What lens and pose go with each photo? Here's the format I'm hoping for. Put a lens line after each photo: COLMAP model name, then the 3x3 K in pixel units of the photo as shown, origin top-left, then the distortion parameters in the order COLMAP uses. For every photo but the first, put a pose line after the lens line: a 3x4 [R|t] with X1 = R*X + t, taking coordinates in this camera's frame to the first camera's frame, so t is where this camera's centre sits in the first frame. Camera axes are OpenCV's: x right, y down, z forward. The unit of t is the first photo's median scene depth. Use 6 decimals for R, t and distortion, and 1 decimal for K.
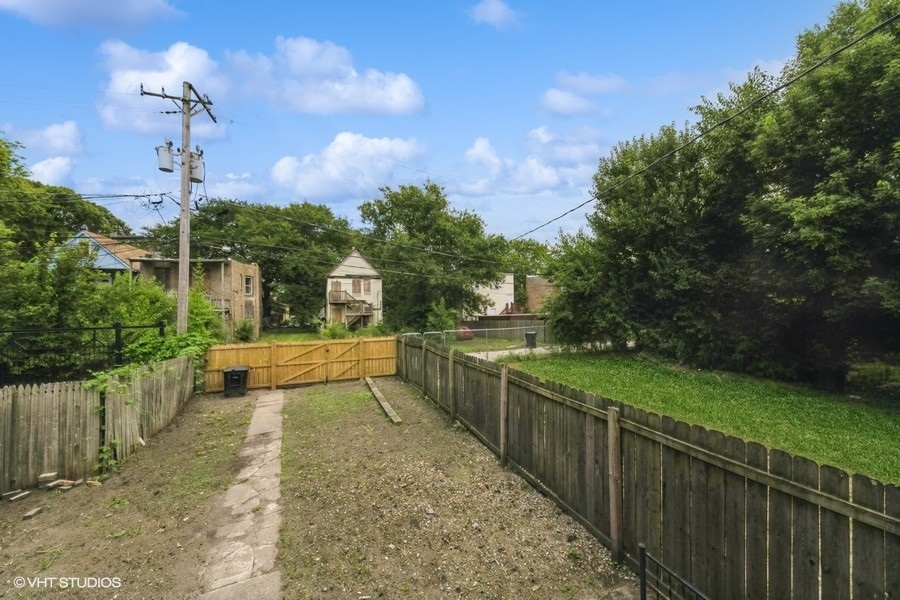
lens RADIAL K [[314.4, 0, 450.4], [0, 314.4, 302.8], [0, 0, 1]] dist [0.000757, 0.000409]
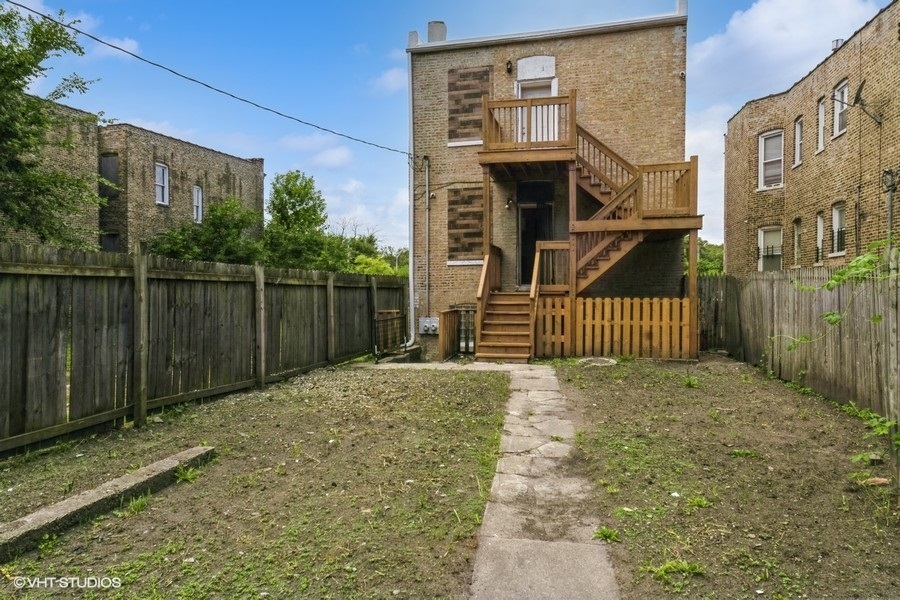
lens RADIAL K [[615.2, 0, 449.1], [0, 615.2, 303.4], [0, 0, 1]] dist [0.018180, -0.001810]
pose [[-0.815104, 0.008377, 0.579255, -0.905486], [-0.001821, 0.999853, -0.017022, 0.259163], [-0.579312, -0.014930, -0.814969, 1.603596]]
